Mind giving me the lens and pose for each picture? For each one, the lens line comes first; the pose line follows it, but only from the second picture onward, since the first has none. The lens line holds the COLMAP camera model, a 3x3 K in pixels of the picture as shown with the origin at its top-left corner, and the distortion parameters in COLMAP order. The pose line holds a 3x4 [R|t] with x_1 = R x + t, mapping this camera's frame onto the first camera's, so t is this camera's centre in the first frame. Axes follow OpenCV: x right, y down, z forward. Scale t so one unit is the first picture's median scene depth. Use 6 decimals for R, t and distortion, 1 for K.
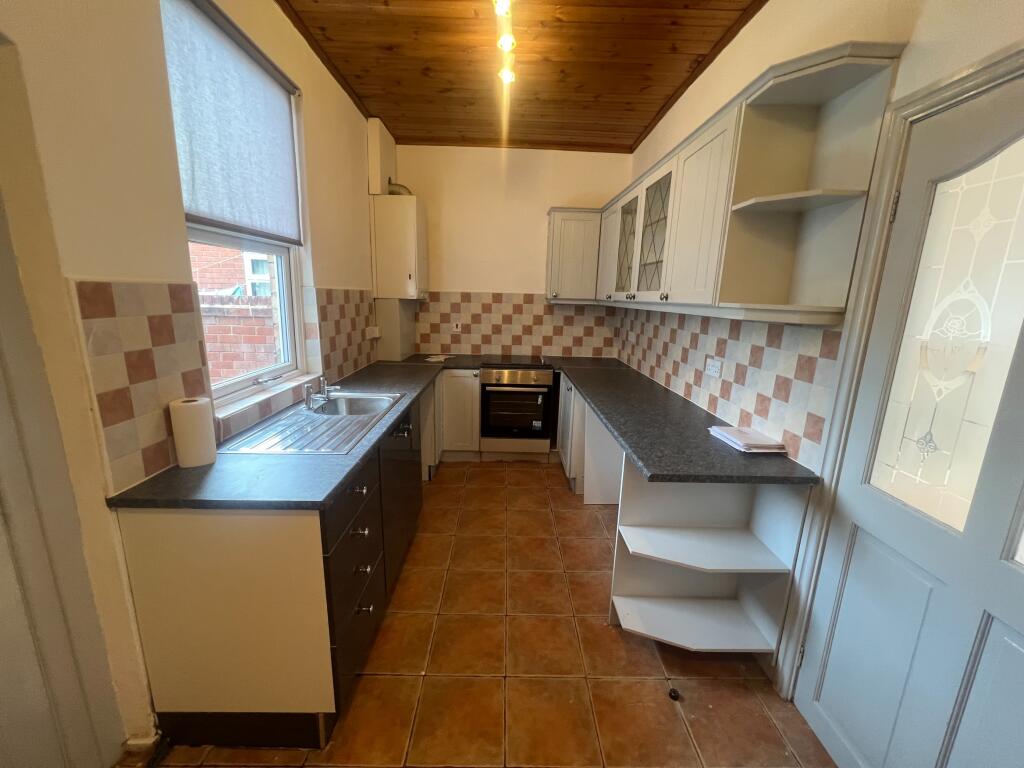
lens RADIAL K [[408.2, 0, 511.7], [0, 408.2, 381.8], [0, 0, 1]] dist [-0.002280, -0.000026]
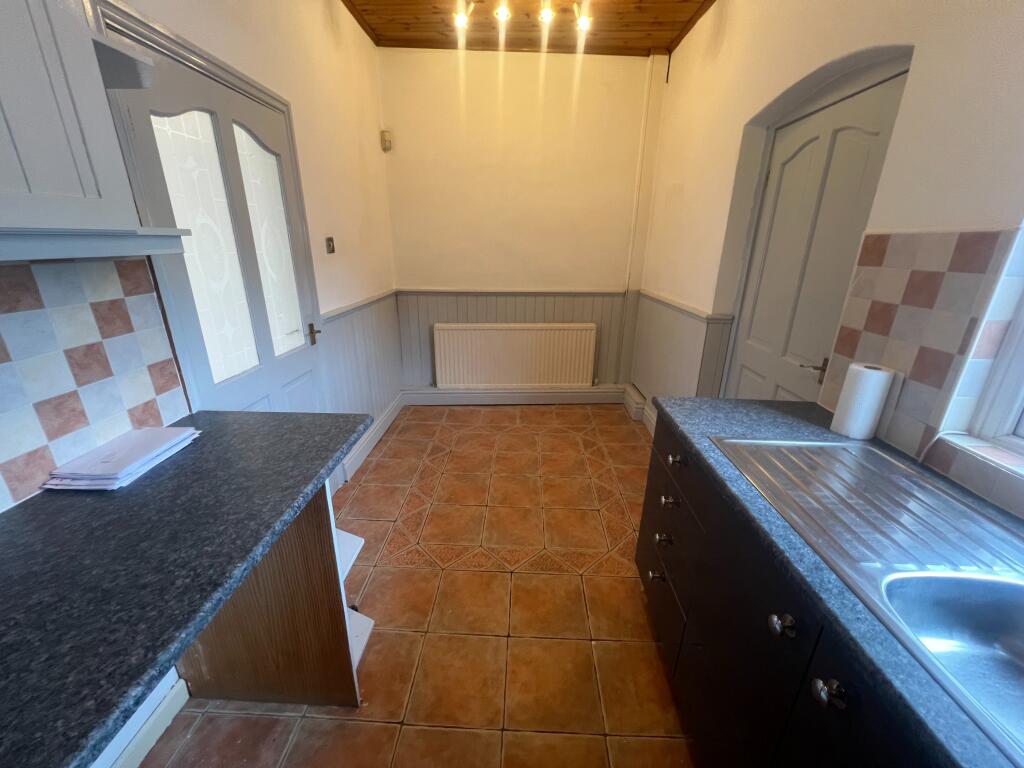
lens RADIAL K [[408.2, 0, 511.0], [0, 408.2, 382.5], [0, 0, 1]] dist [-0.002280, -0.000026]
pose [[-0.997902, -0.053099, 0.037048, -0.026732], [-0.026164, 0.854123, 0.519412, -0.332803], [-0.059224, 0.517353, -0.853721, 1.642762]]
